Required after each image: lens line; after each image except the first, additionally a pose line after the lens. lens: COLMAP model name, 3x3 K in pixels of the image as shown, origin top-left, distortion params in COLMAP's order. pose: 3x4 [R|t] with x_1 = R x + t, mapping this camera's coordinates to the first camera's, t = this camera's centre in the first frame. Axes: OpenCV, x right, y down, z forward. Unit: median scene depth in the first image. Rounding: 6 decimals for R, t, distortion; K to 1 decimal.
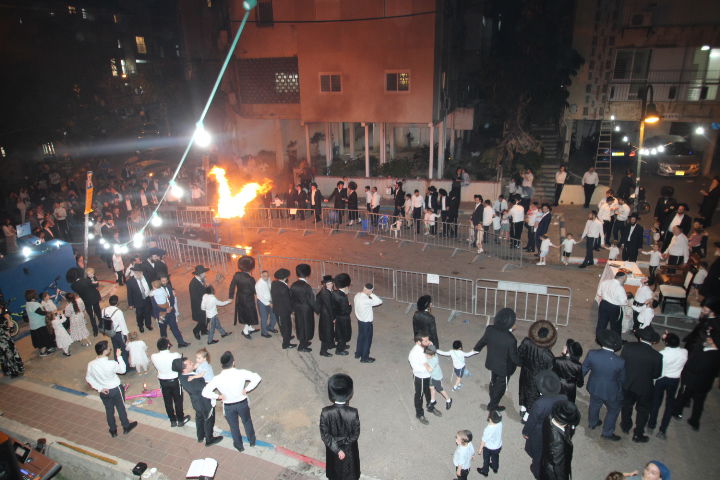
lens RADIAL K [[476.4, 0, 362.2], [0, 476.4, 245.1], [0, 0, 1]] dist [-0.039767, 0.007239]
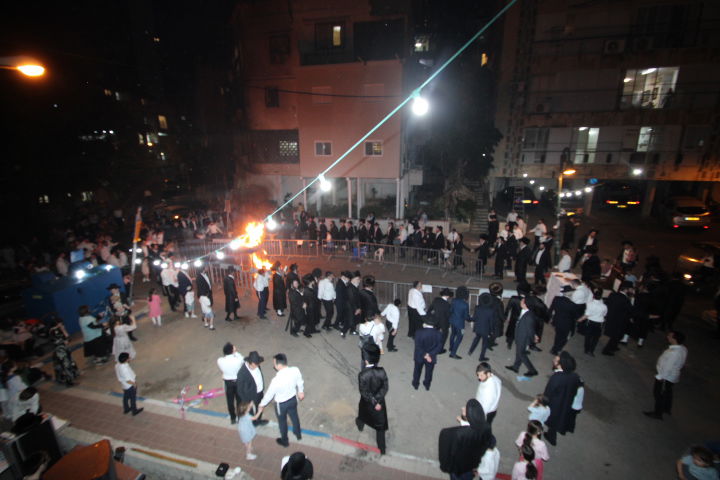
lens RADIAL K [[342.5, 0, 362.1], [0, 342.5, 242.6], [0, 0, 1]] dist [-0.004322, -0.003414]
pose [[0.993815, -0.006525, 0.110858, -0.102189], [0.016253, 0.996069, -0.087077, 0.018591], [-0.109854, 0.088340, 0.990014, 0.070219]]
